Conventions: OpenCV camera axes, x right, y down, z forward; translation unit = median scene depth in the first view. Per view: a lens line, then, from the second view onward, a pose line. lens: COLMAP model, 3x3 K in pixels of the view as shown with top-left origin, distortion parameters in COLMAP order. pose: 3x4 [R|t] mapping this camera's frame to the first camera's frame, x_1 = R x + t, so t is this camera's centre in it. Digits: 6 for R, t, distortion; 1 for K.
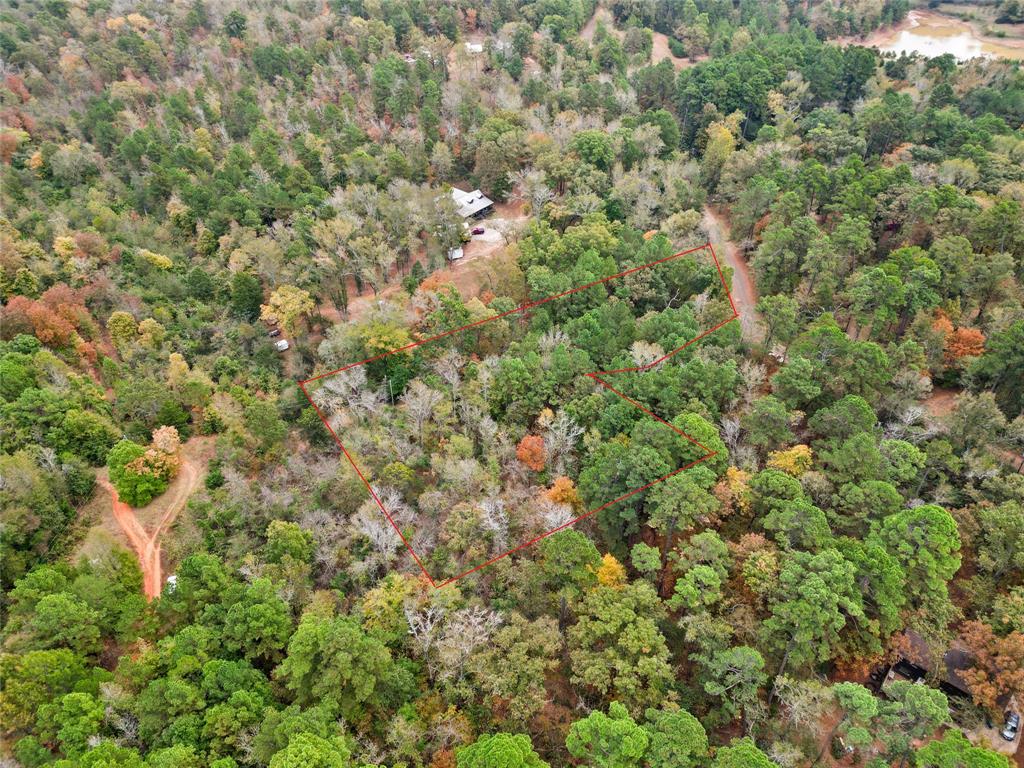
lens RADIAL K [[739.4, 0, 512.0], [0, 739.4, 384.0], [0, 0, 1]] dist [0.075606, -0.070092]
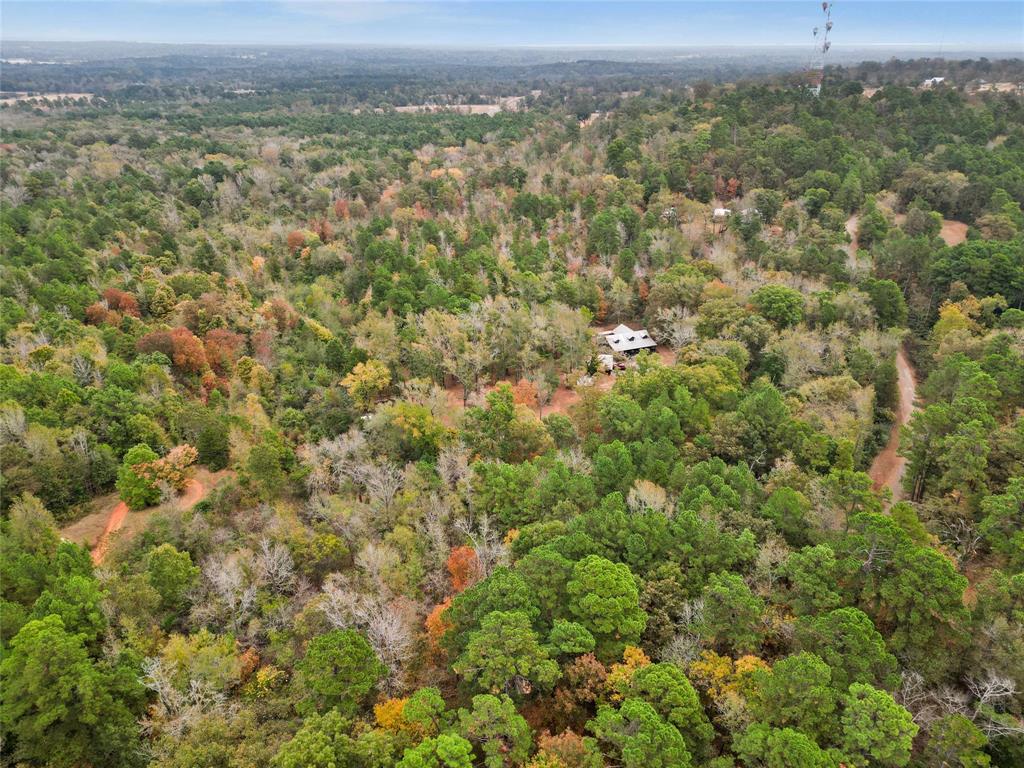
lens RADIAL K [[739.4, 0, 512.0], [0, 739.4, 384.0], [0, 0, 1]] dist [0.075606, -0.070092]
pose [[0.879720, 0.189096, -0.436274, 0.228262], [-0.289768, 0.940666, -0.176583, 0.017172], [0.376997, 0.281762, 0.882317, 0.131487]]
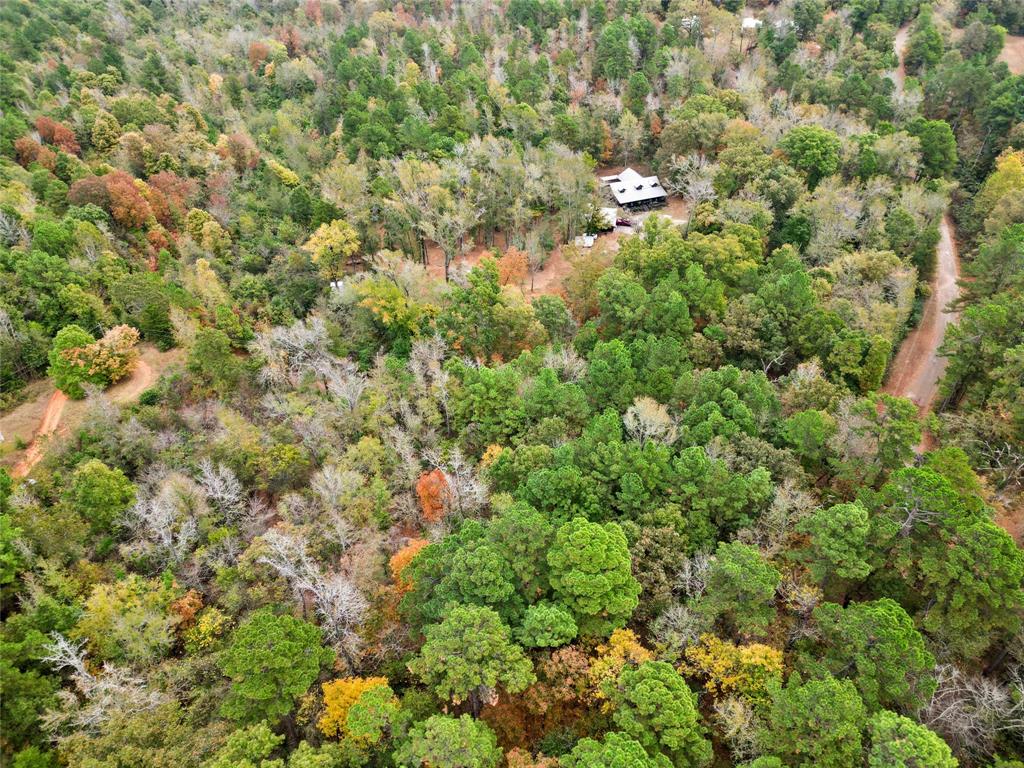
lens RADIAL K [[725.1, 0, 512.0], [0, 725.1, 384.0], [0, 0, 1]] dist [0.059422, -0.046260]
pose [[0.876557, 0.301938, -0.374809, 0.189027], [-0.300925, 0.951577, 0.062804, -0.045000], [0.375623, 0.057738, 0.924972, 0.206062]]
